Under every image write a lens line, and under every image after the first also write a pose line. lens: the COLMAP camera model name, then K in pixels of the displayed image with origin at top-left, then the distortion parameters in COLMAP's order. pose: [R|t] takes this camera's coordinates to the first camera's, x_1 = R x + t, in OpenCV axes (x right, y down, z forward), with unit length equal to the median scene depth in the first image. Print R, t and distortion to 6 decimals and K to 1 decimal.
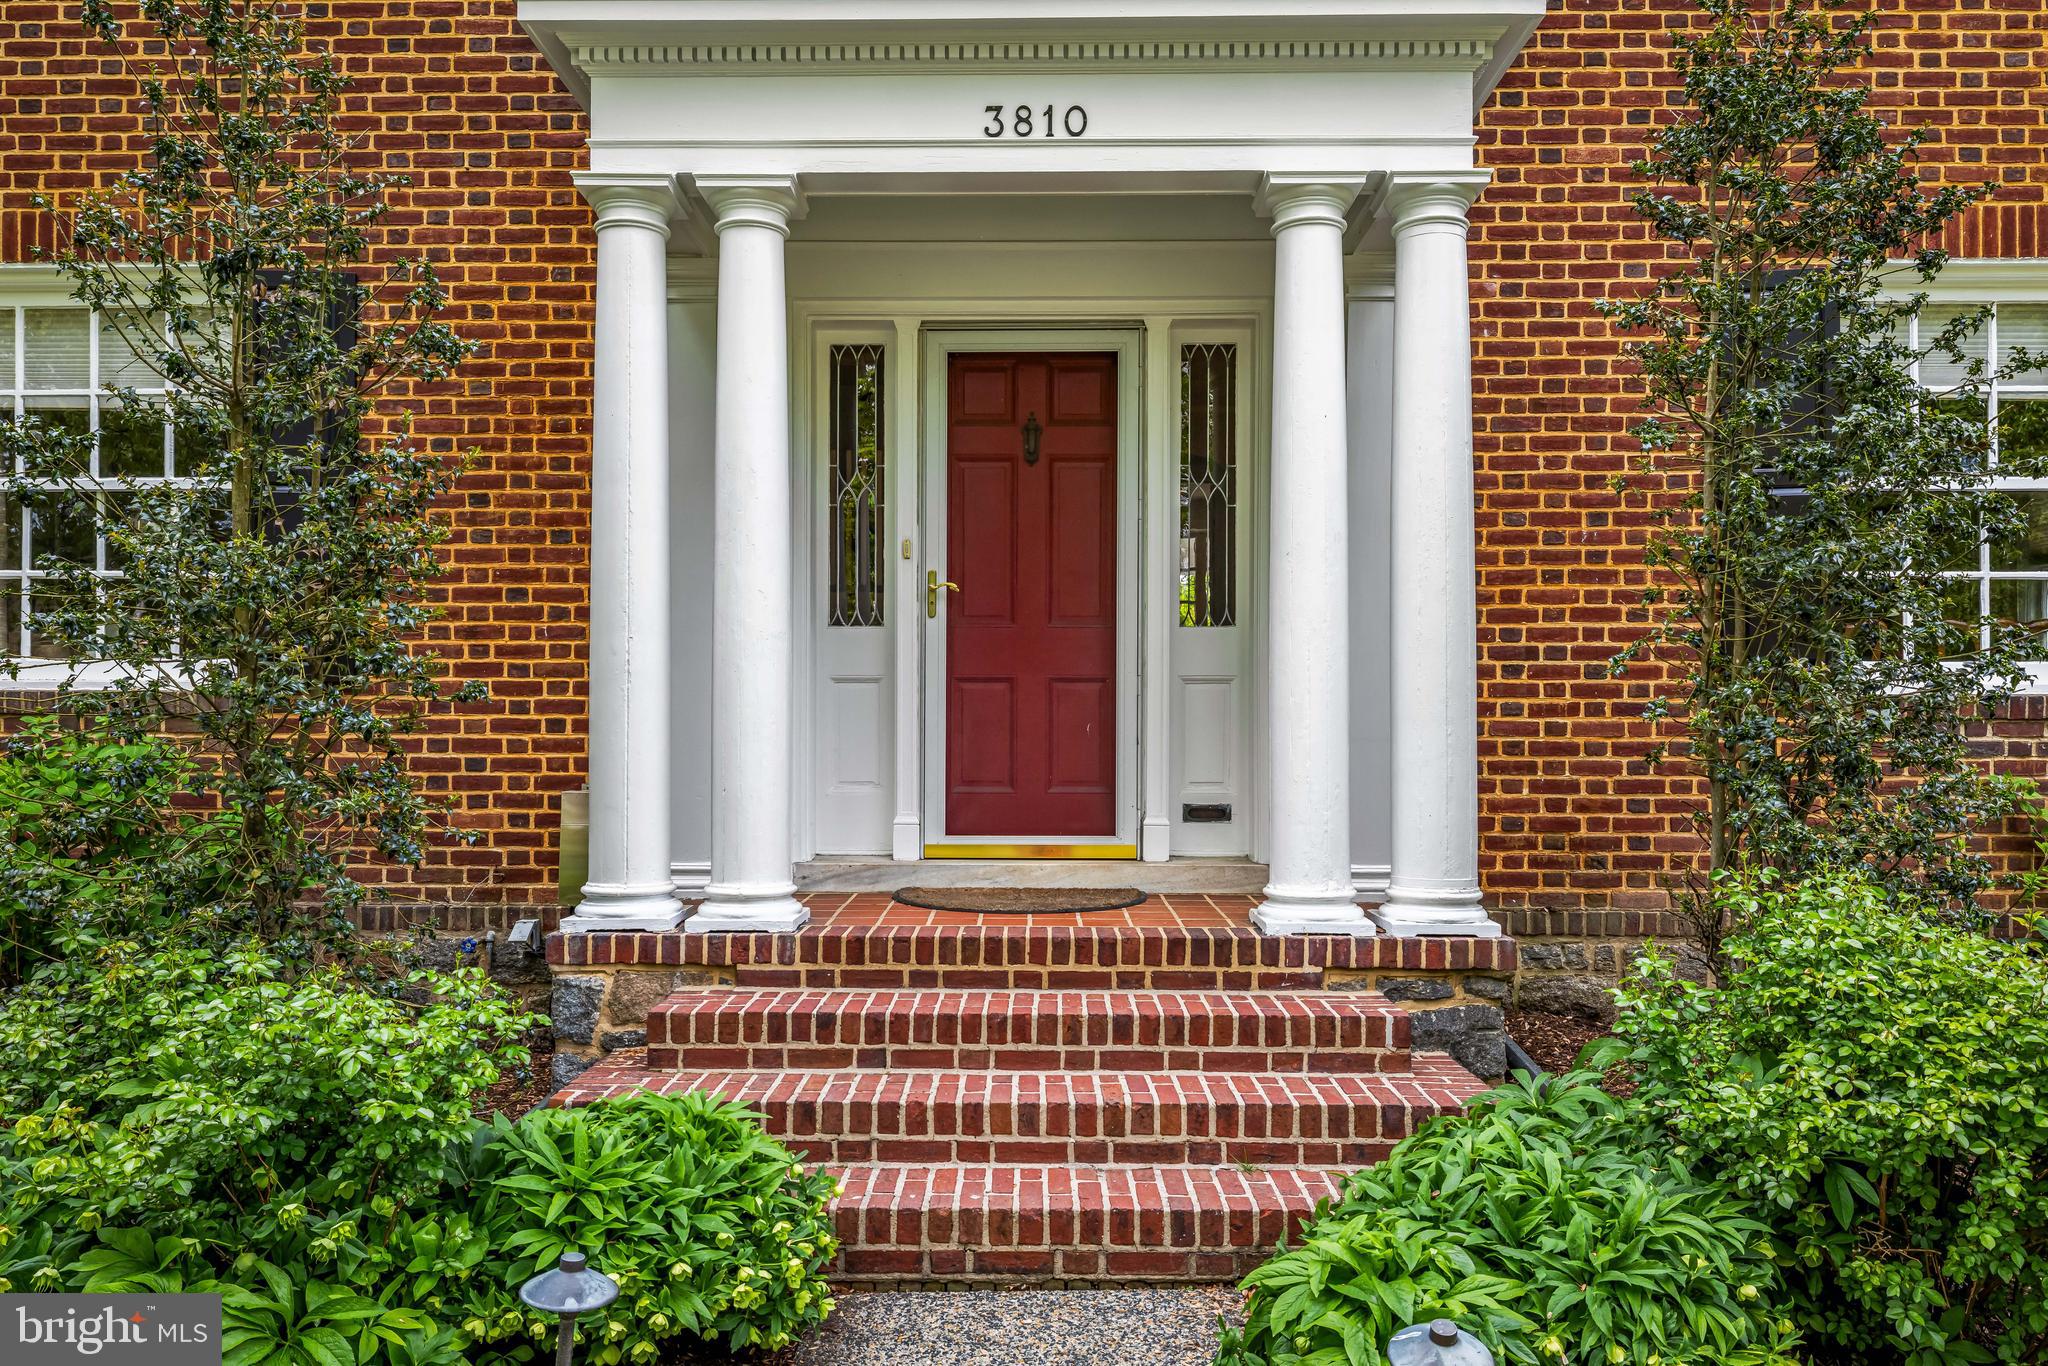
lens RADIAL K [[1424.0, 0, 1023.6], [0, 1424.0, 635.0], [0, 0, 1]] dist [0.035806, -0.051822]
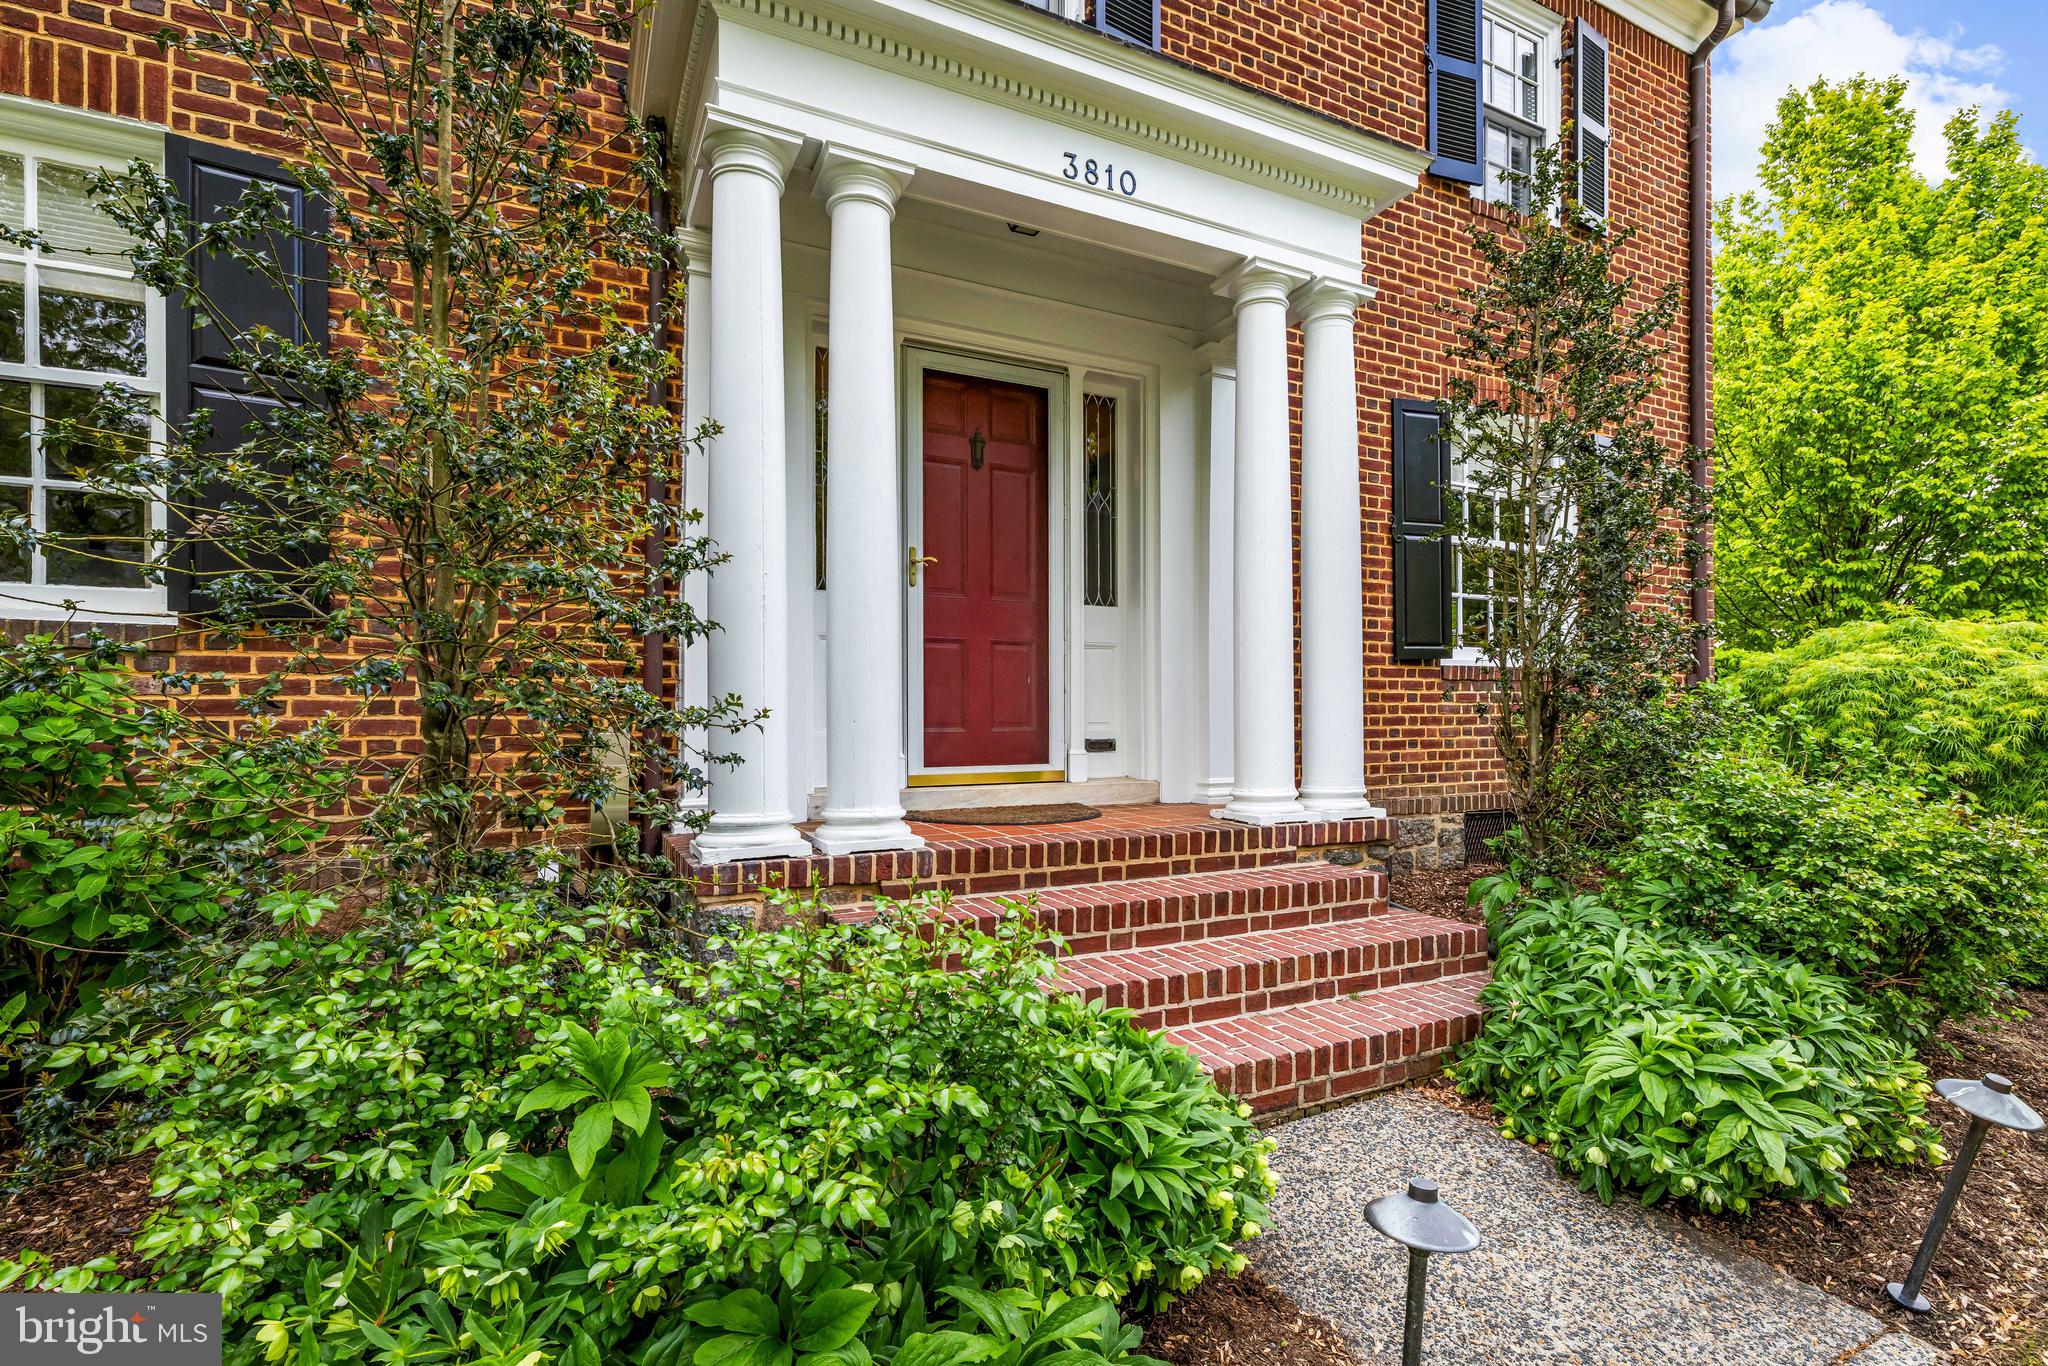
lens RADIAL K [[942.2, 0, 1031.8], [0, 942.2, 666.3], [0, 0, 1]] dist [-0.002308, -0.000159]
pose [[0.887057, 0.019559, 0.461246, -0.418118], [-0.022216, 0.999753, 0.000333, 0.064810], [-0.461126, -0.010542, 0.887272, 0.313416]]
